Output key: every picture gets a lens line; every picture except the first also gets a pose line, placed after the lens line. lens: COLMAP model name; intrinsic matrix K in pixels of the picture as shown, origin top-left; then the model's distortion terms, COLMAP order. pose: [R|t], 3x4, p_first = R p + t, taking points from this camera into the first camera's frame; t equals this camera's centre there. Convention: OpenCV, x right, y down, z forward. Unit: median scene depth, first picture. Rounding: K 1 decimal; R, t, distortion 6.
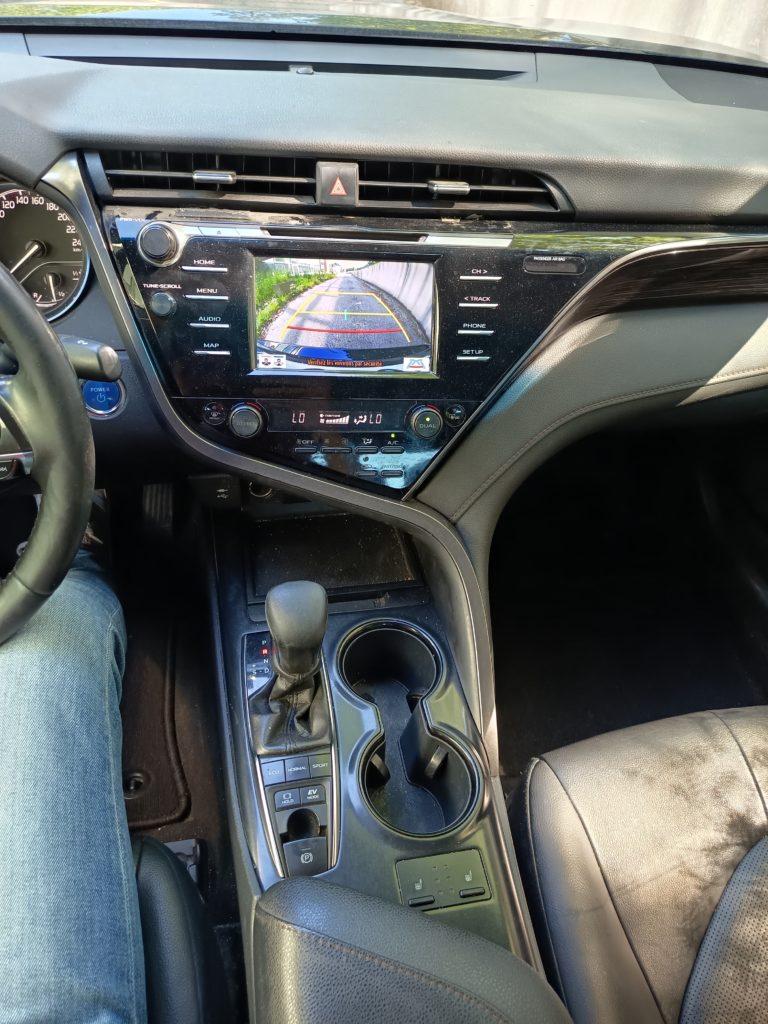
lens RADIAL K [[723.0, 0, 384.2], [0, 723.0, 513.2], [0, 0, 1]] dist [0.053402, -0.067425]
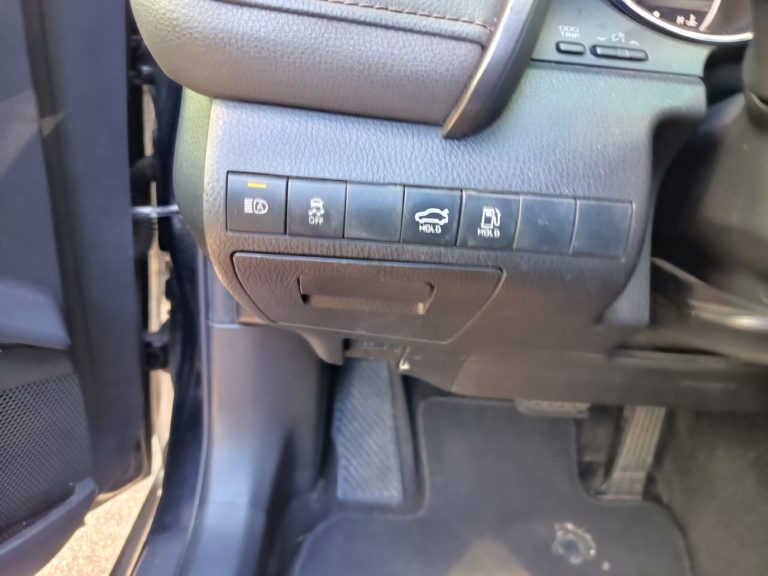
lens RADIAL K [[542.2, 0, 390.8], [0, 542.2, 293.9], [0, 0, 1]] dist [0.053402, -0.067425]
pose [[0.987719, 0.086789, -0.129921, -0.975864], [-0.122507, 0.946284, -0.299229, 0.083432], [0.096973, 0.311470, 0.945295, 0.602162]]
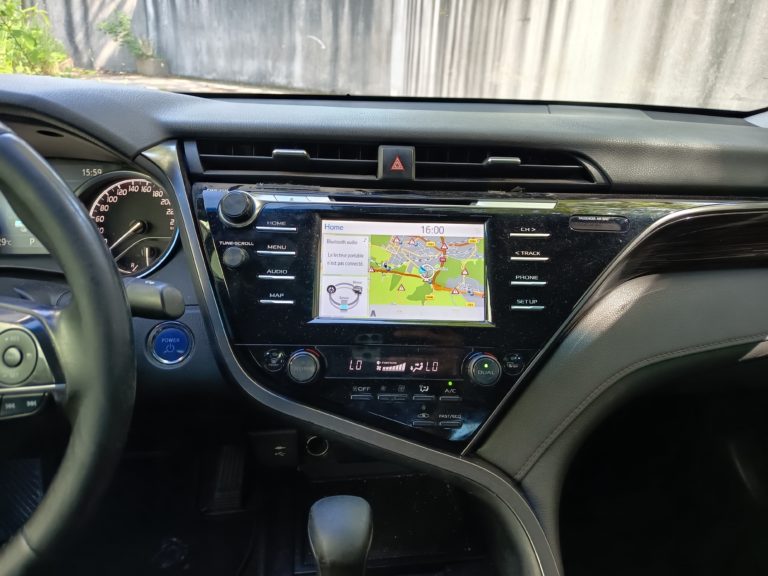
lens RADIAL K [[542.2, 0, 383.3], [0, 542.2, 284.8], [0, 0, 1]] dist [0.053402, -0.067425]
pose [[0.997126, -0.011705, -0.074852, -0.022525], [-0.016138, 0.932502, -0.360804, 0.036387], [0.074023, 0.360975, 0.929633, 0.260790]]
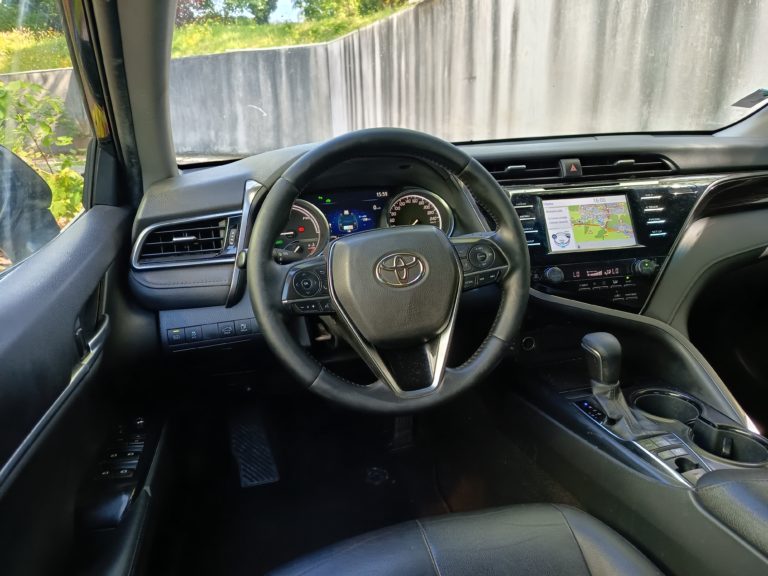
lens RADIAL K [[542.2, 0, 384.7], [0, 542.2, 290.3], [0, 0, 1]] dist [0.053402, -0.067425]
pose [[0.990514, -0.131222, 0.040769, -0.674708], [0.135870, 0.891029, -0.433135, 0.448552], [0.020511, 0.434566, 0.900407, -0.257606]]
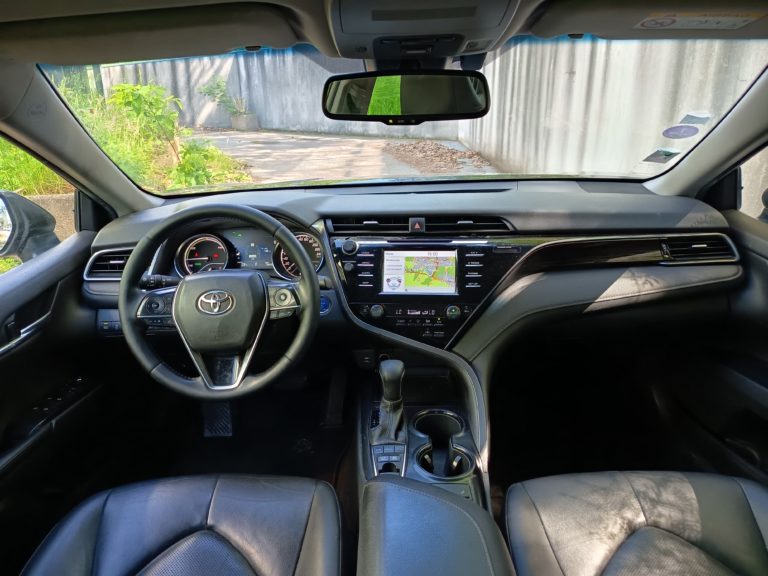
lens RADIAL K [[542.2, 0, 382.5], [0, 542.2, 288.6], [0, 0, 1]] dist [0.053402, -0.067425]
pose [[0.976661, -0.032249, -0.212353, 0.208776], [-0.058142, 0.912058, -0.405918, 0.524596], [0.206769, 0.408791, 0.888896, -0.622196]]
